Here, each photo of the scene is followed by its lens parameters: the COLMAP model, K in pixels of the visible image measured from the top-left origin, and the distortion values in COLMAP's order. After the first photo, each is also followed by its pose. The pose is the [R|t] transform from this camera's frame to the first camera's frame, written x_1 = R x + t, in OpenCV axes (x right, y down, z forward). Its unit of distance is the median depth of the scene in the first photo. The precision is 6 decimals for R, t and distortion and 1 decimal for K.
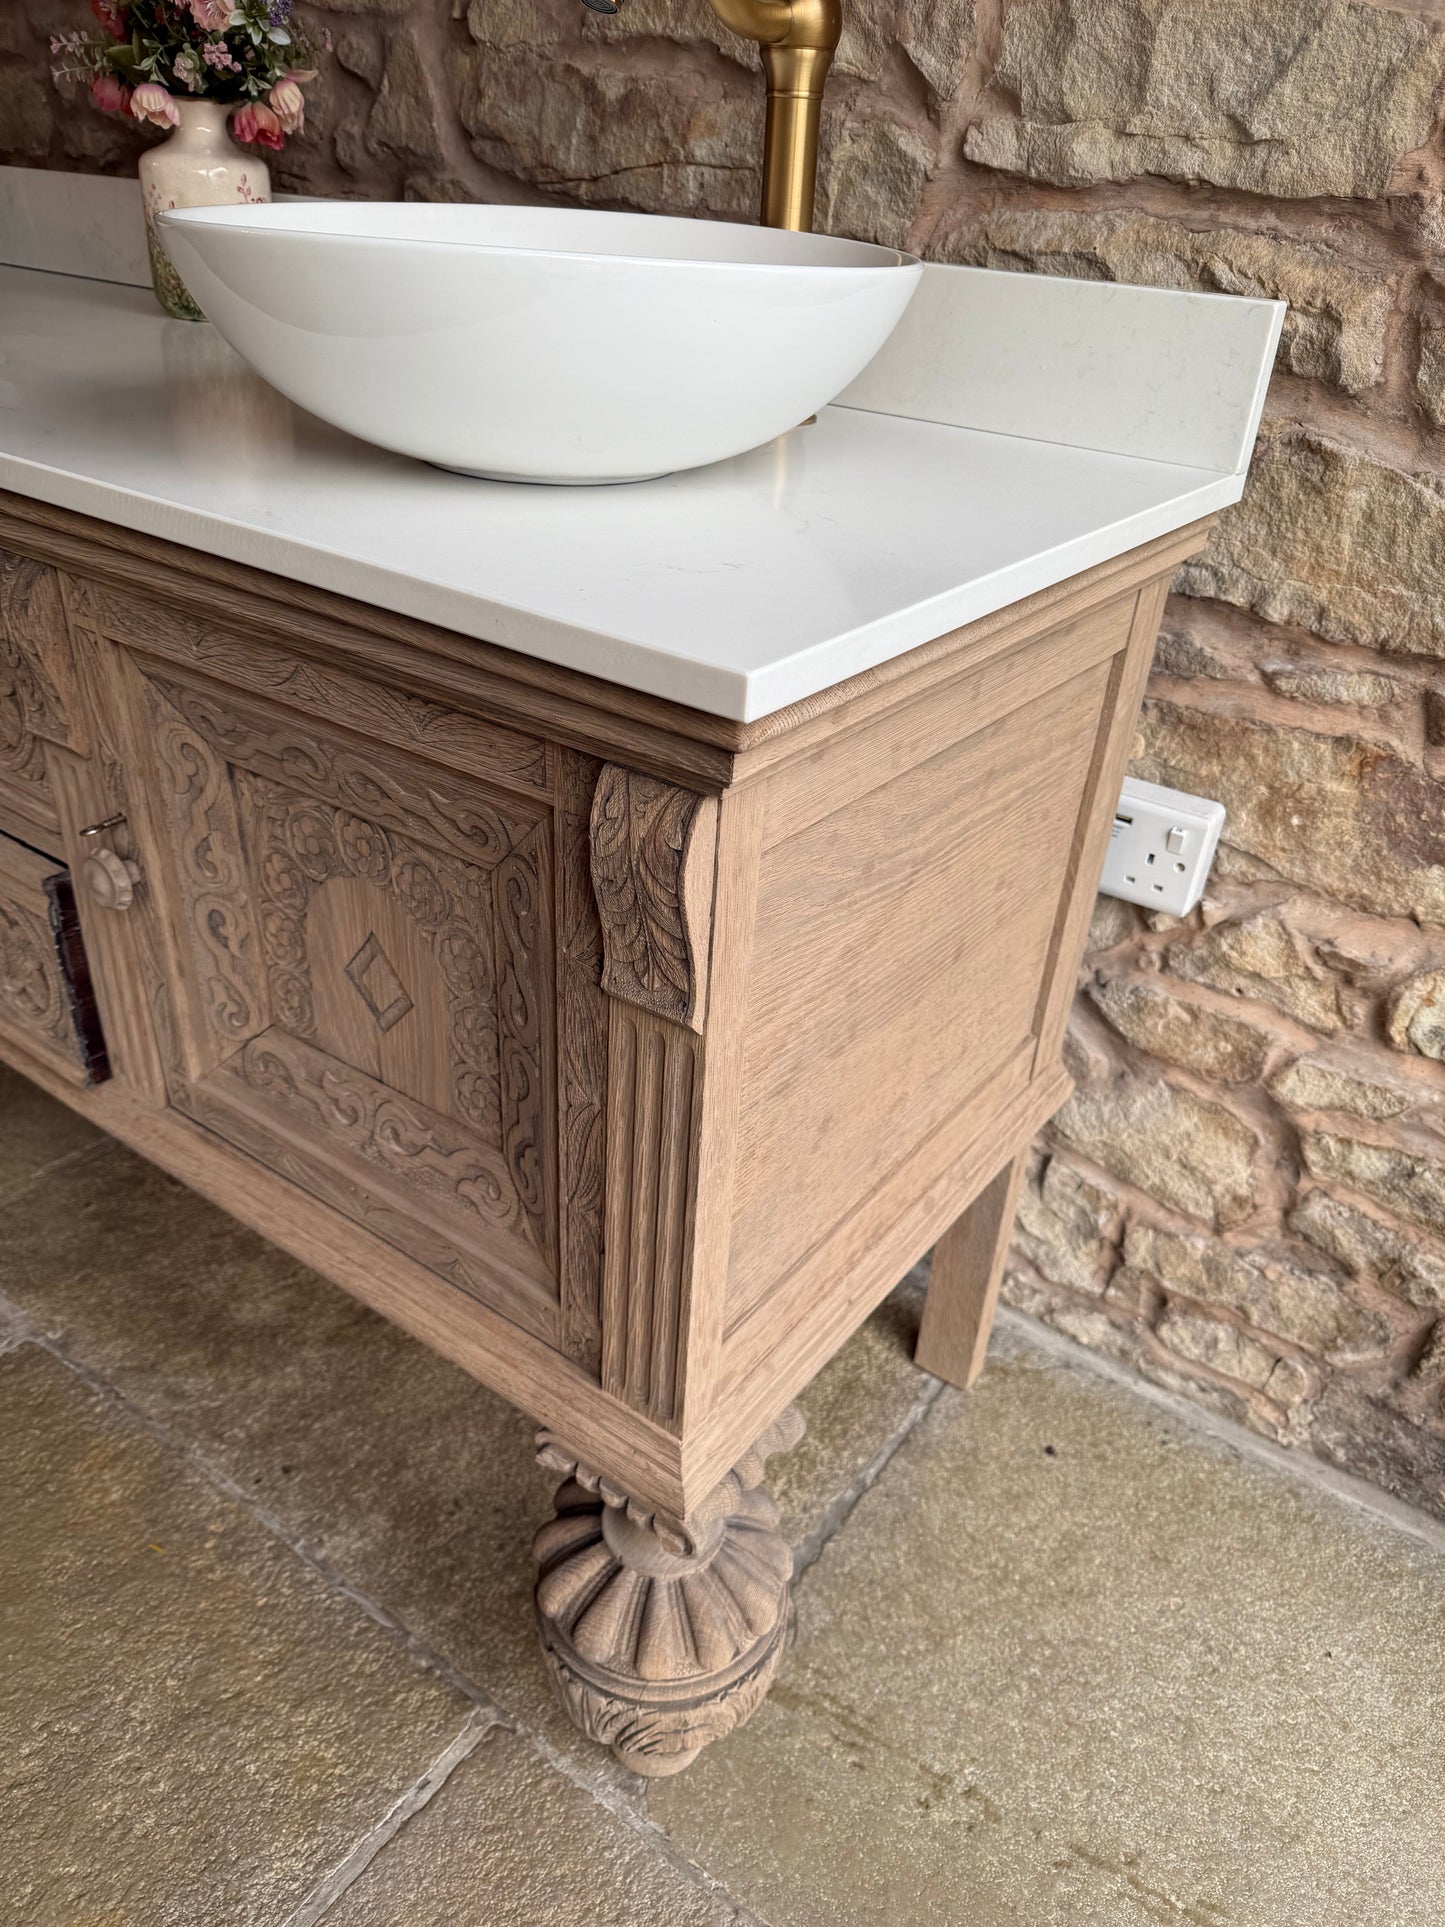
lens RADIAL K [[1385.7, 0, 710.3], [0, 1385.7, 984.9], [0, 0, 1]] dist [0.000639, -0.016511]
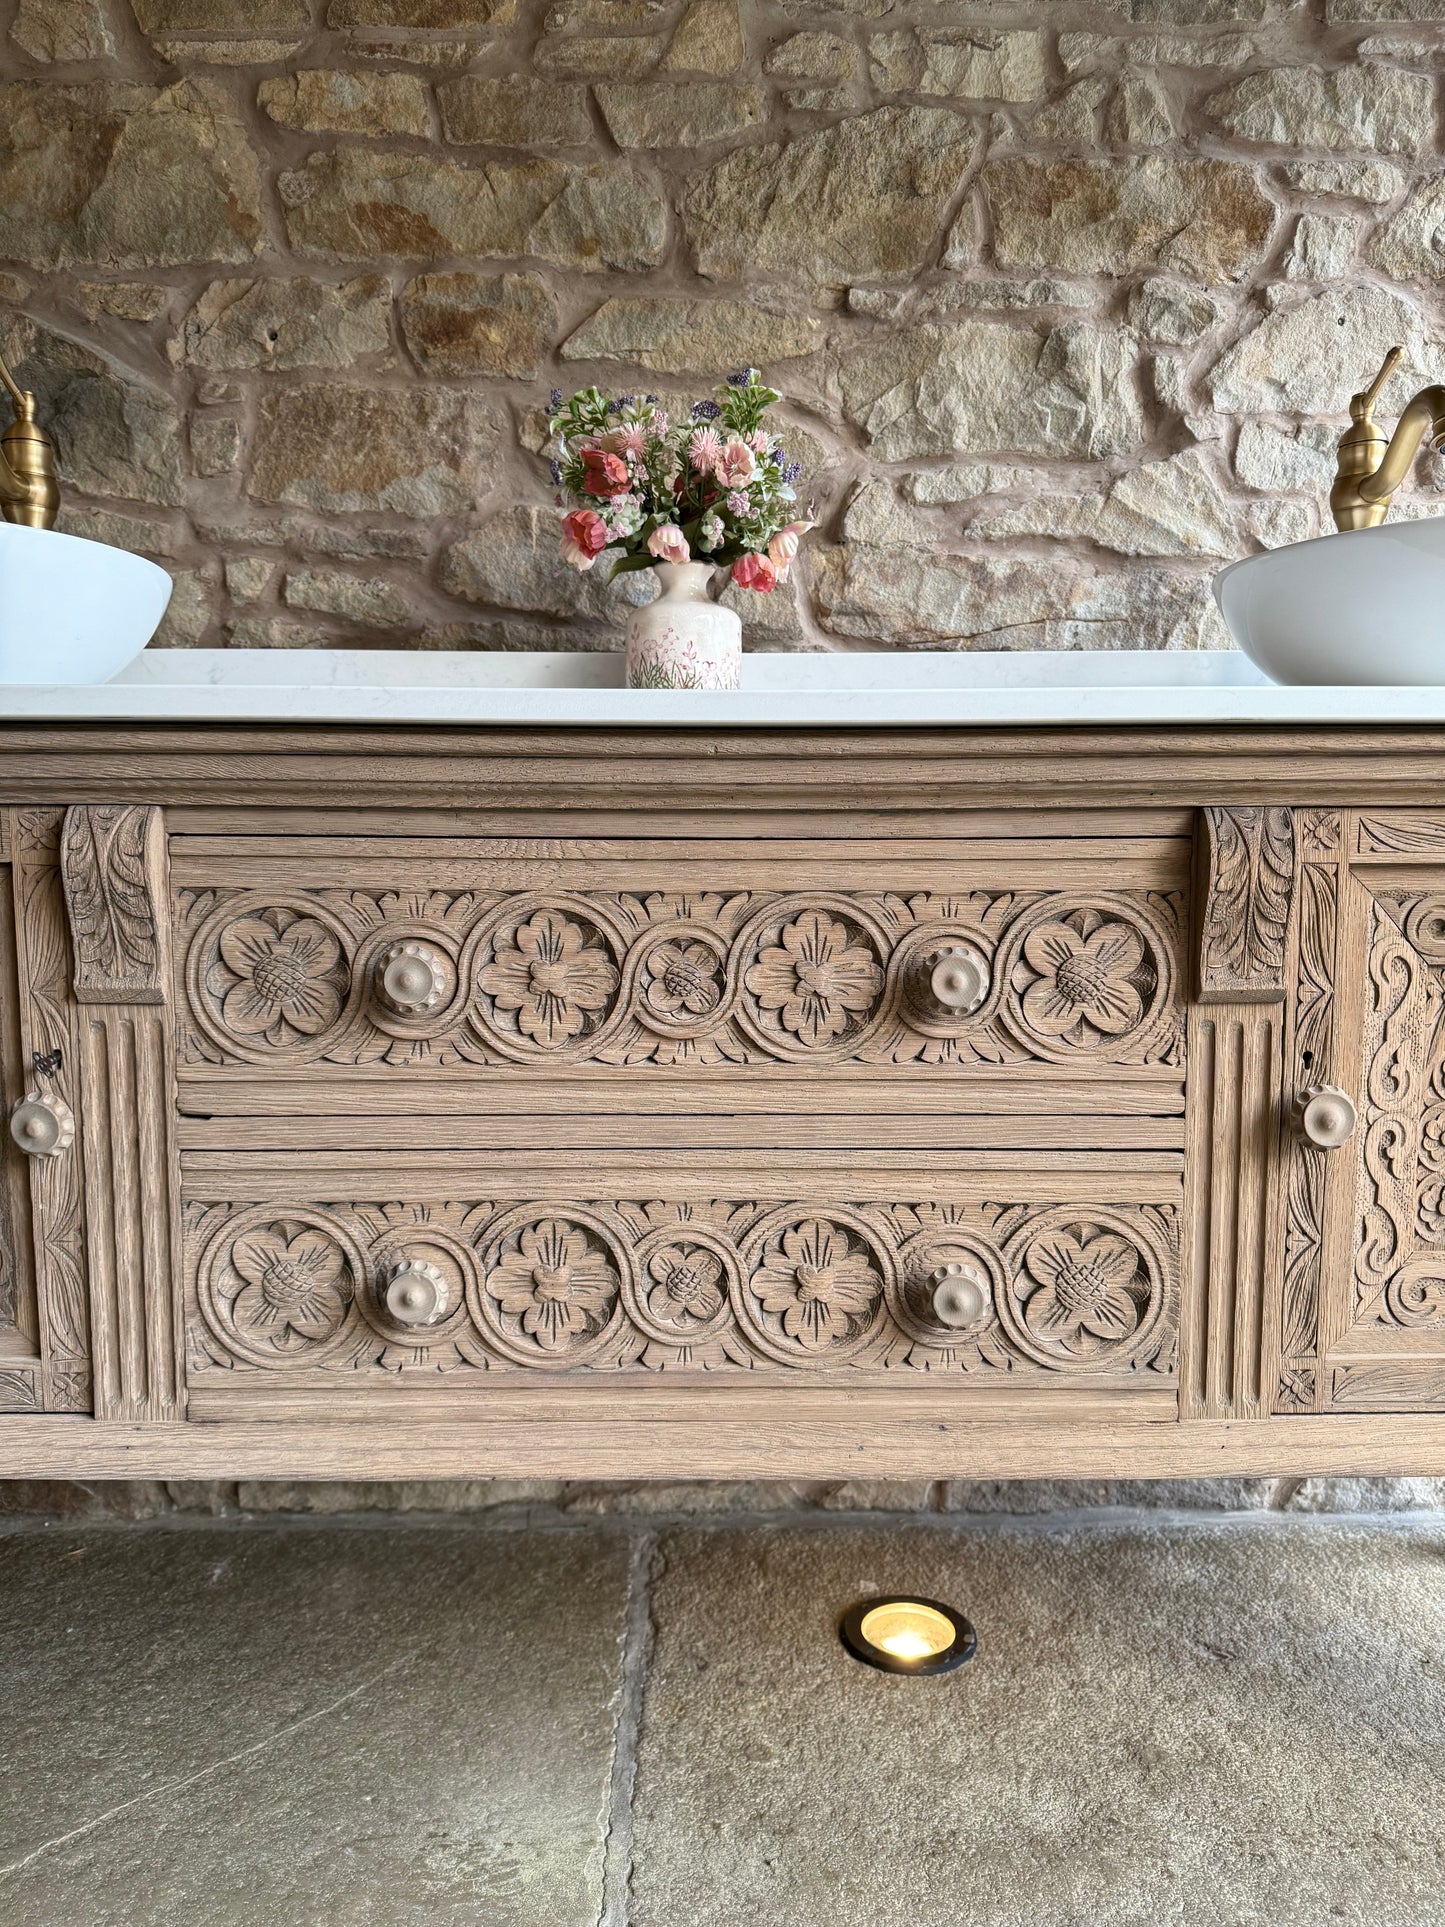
lens RADIAL K [[1392.1, 0, 719.1], [0, 1392.1, 962.3], [0, 0, 1]] dist [0.014307, -0.025433]
pose [[0.794705, -0.100556, 0.598609, -1.129793], [0.351843, 0.879920, -0.319291, -0.005938], [-0.494622, 0.464358, 0.734657, 0.359520]]
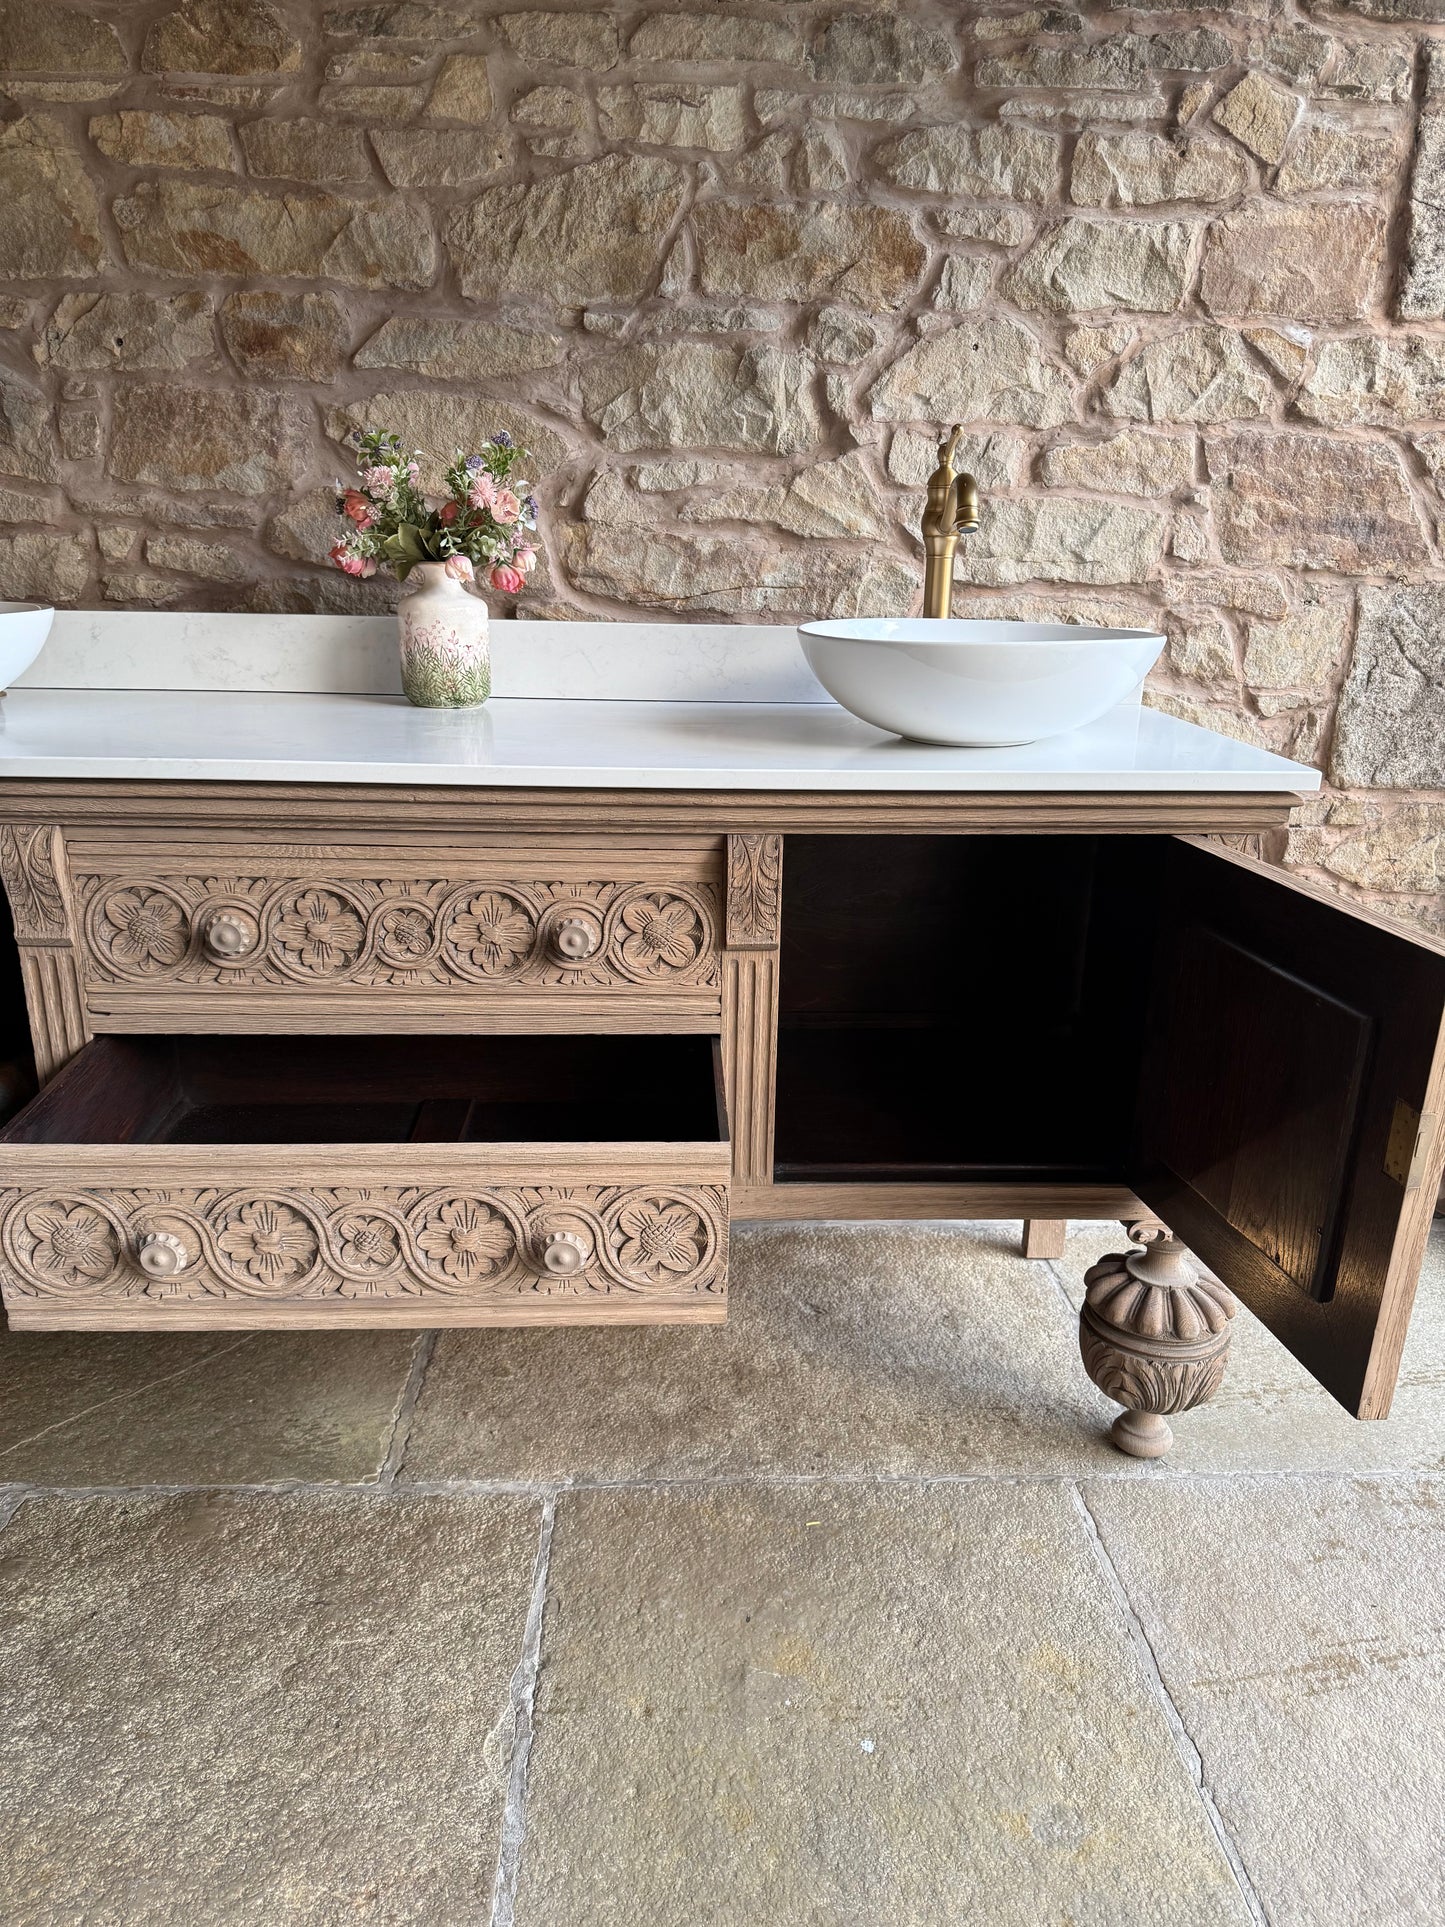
lens RADIAL K [[1380.6, 0, 723.8], [0, 1380.6, 974.0], [0, 0, 1]] dist [0.016829, -0.026800]
pose [[0.774586, -0.233887, 0.587634, -1.194819], [0.349572, 0.932616, -0.089591, -0.010745], [-0.527083, 0.274817, 0.804151, -0.217362]]
